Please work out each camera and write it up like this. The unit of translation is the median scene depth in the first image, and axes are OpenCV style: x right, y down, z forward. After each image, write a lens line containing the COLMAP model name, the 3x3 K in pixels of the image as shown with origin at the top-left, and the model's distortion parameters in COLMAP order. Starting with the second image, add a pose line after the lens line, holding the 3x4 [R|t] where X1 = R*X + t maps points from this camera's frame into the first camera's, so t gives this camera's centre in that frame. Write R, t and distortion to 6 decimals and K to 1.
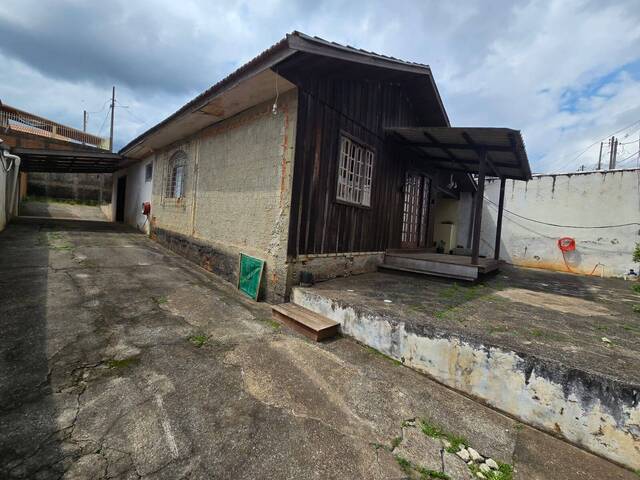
lens RADIAL K [[257.1, 0, 320.0], [0, 257.1, 240.0], [0, 0, 1]] dist [-0.002965, -0.000400]
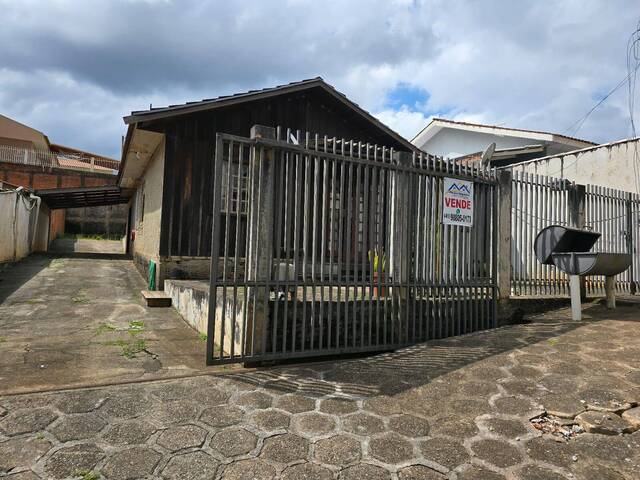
lens RADIAL K [[425.3, 0, 320.0], [0, 425.3, 240.0], [0, 0, 1]] dist [0.003701, 0.001816]
pose [[0.941195, -0.058835, -0.332701, 0.644588], [0.022511, 0.993453, -0.112002, 0.113681], [0.337112, 0.097926, 0.936358, -0.368443]]
